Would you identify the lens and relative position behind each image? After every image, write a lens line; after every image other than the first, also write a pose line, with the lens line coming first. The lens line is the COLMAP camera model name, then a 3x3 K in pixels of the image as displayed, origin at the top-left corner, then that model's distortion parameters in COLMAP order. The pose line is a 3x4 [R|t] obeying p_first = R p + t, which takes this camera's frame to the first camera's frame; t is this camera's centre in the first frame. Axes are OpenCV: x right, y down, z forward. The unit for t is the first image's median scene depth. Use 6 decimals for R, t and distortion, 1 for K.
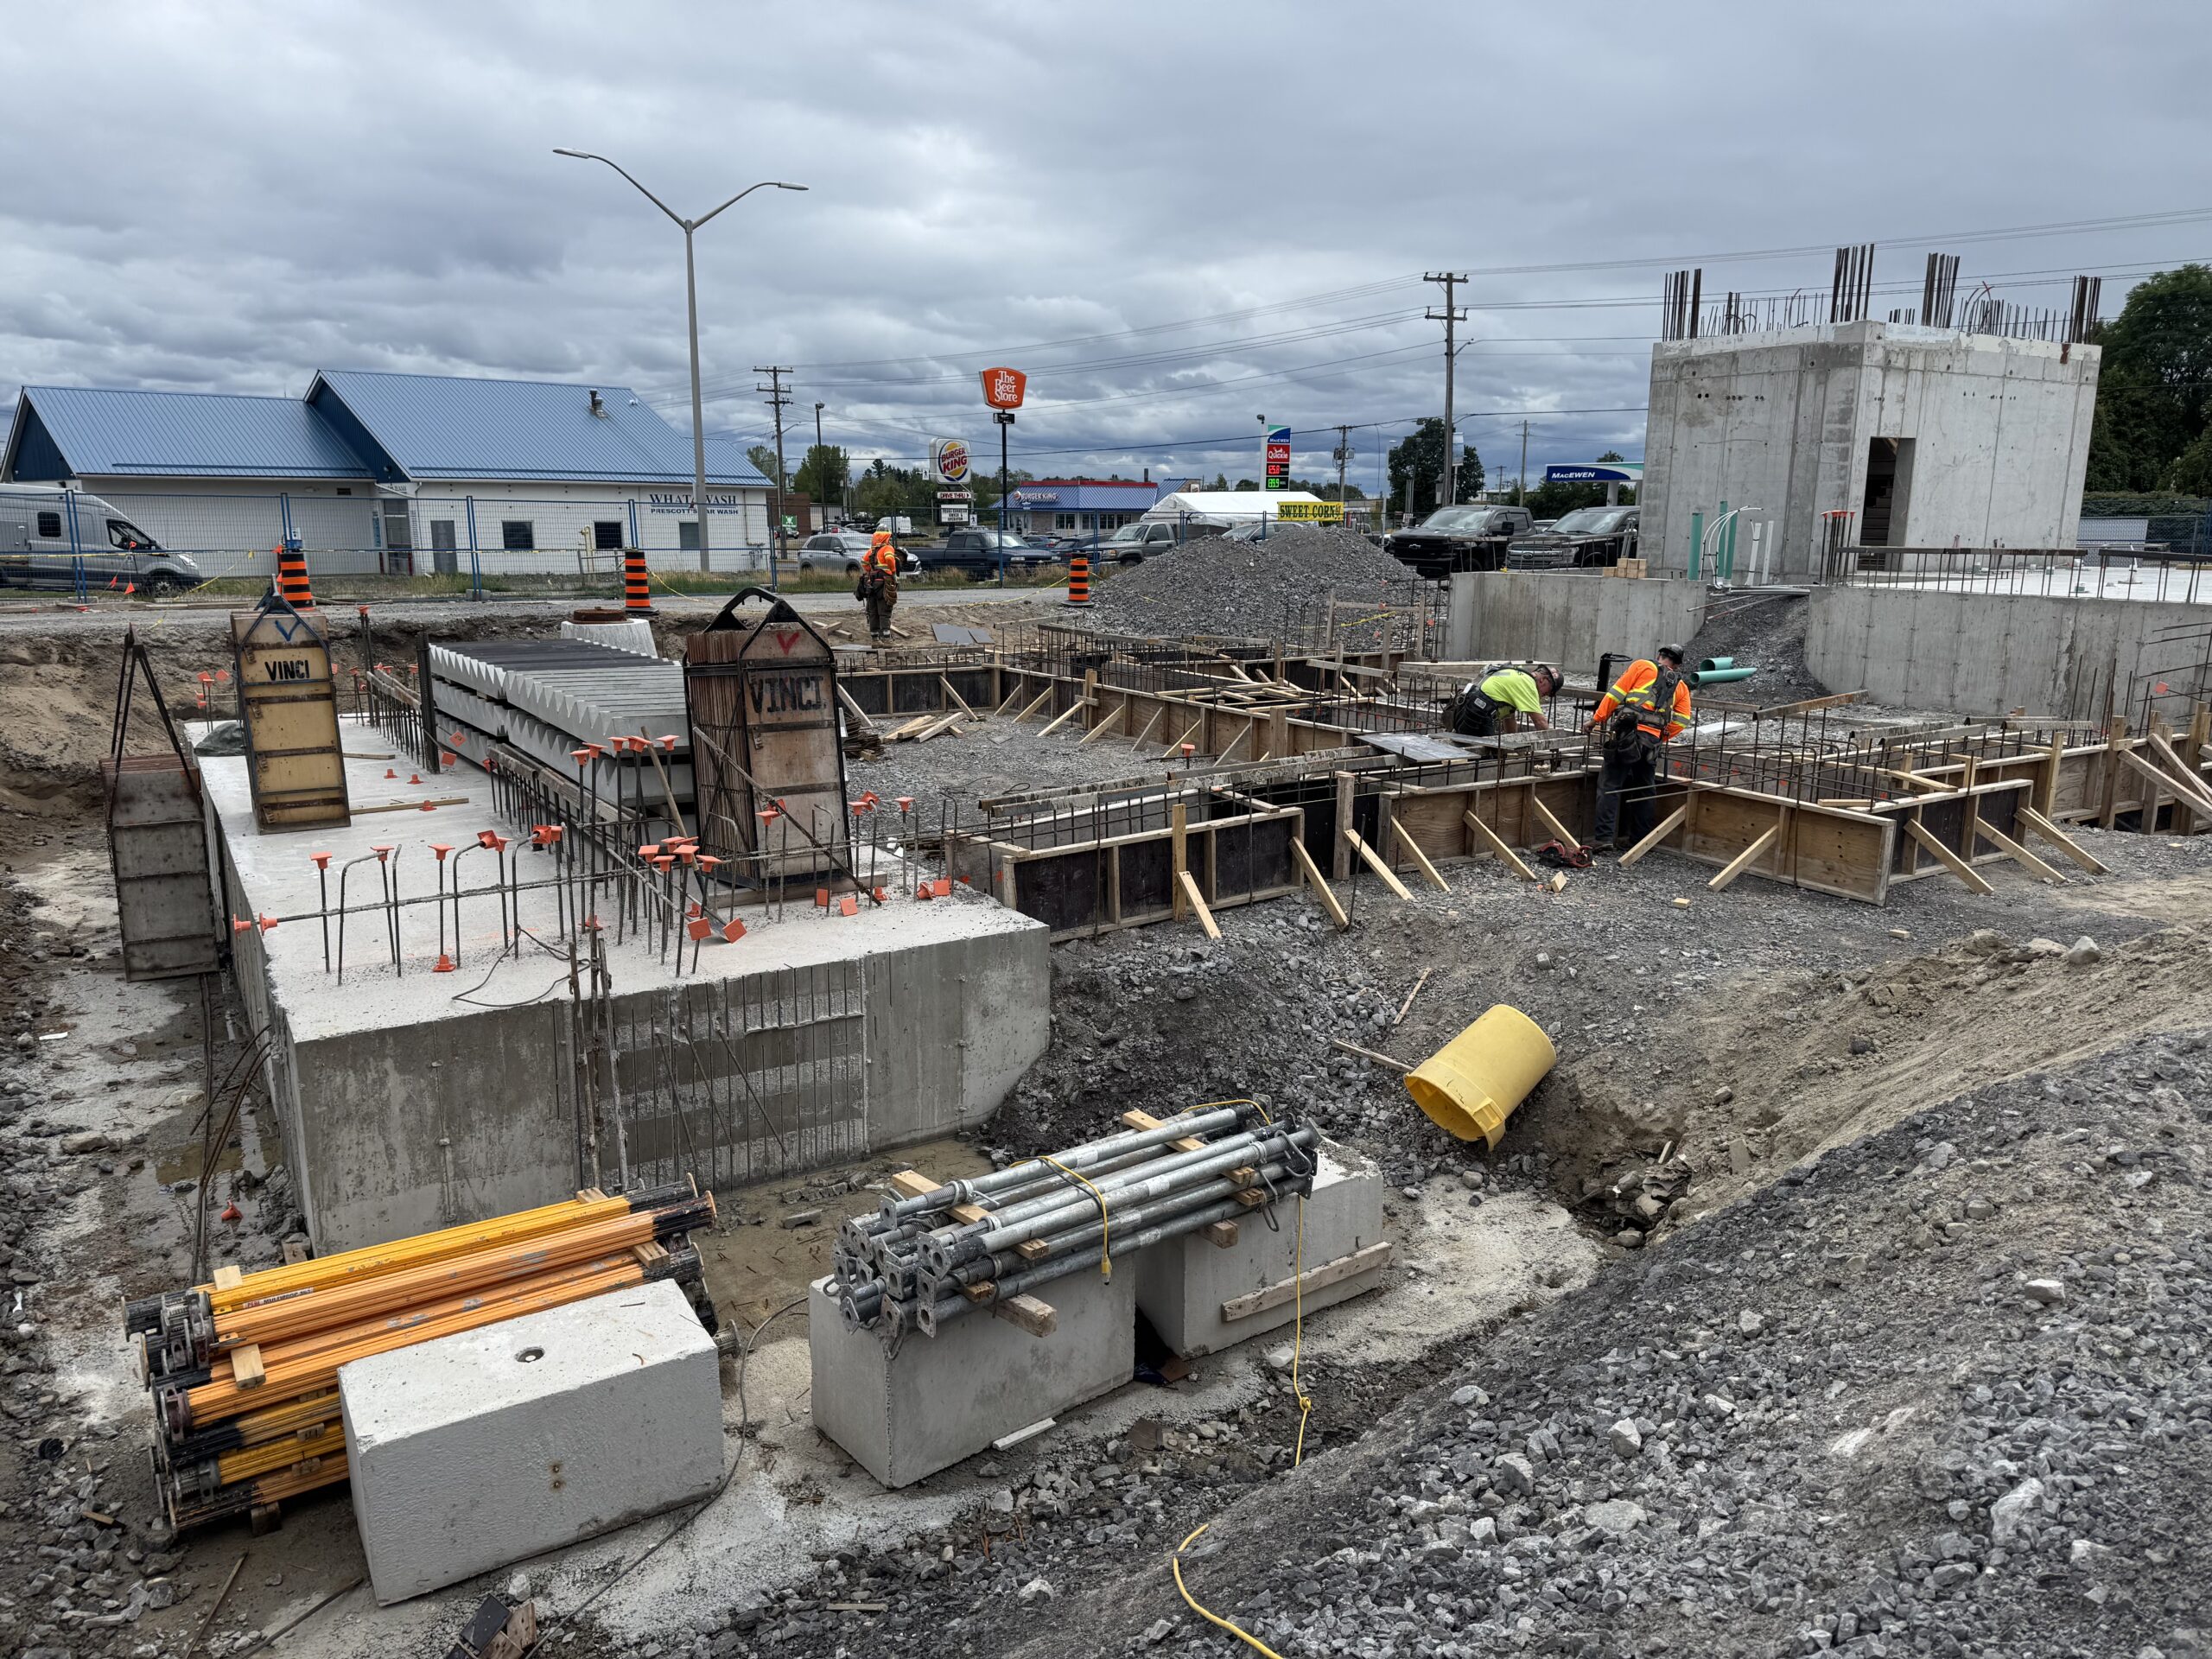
lens RADIAL K [[1540.7, 0, 1106.0], [0, 1540.7, 829.5], [0, 0, 1]] dist [0.174557, -0.319021]
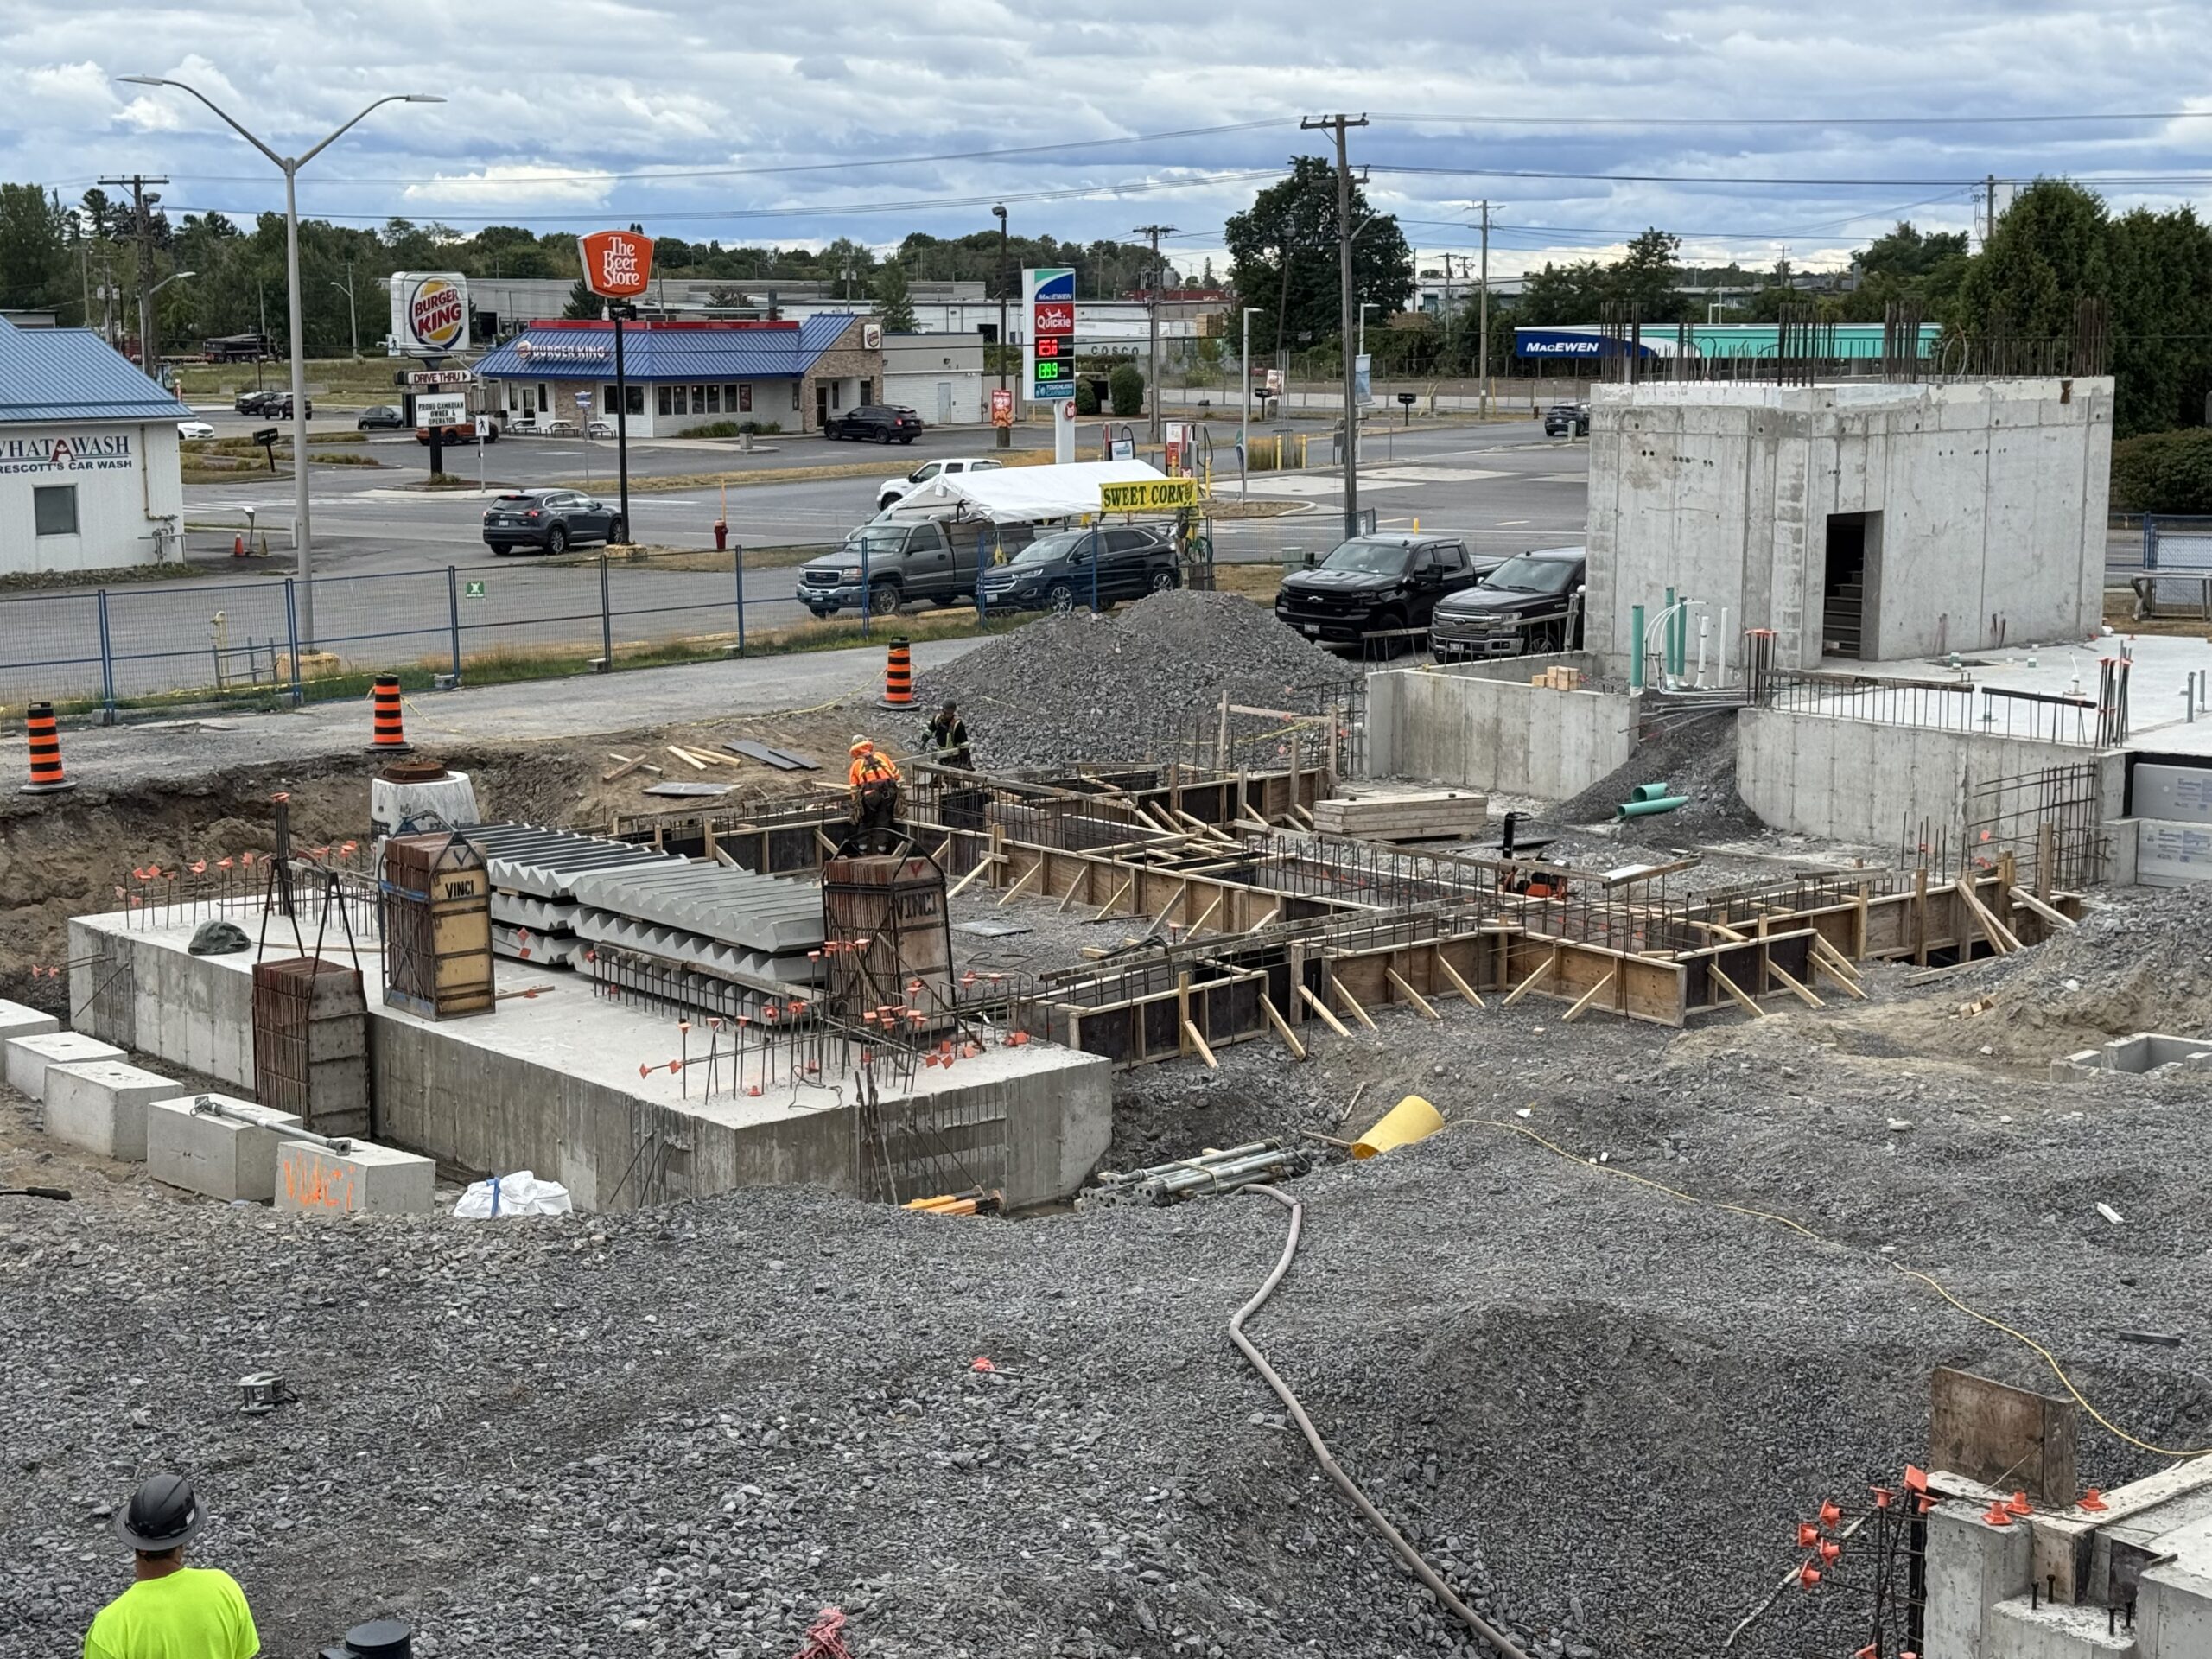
lens RADIAL K [[3501.2, 0, 1106.0], [0, 3501.2, 829.5], [0, 0, 1]] dist [0.171365, -0.167450]
pose [[0.989656, -0.028829, 0.140534, -0.408038], [0.035279, 0.998425, -0.043625, -0.008336], [-0.139055, 0.048132, 0.989114, -1.867736]]
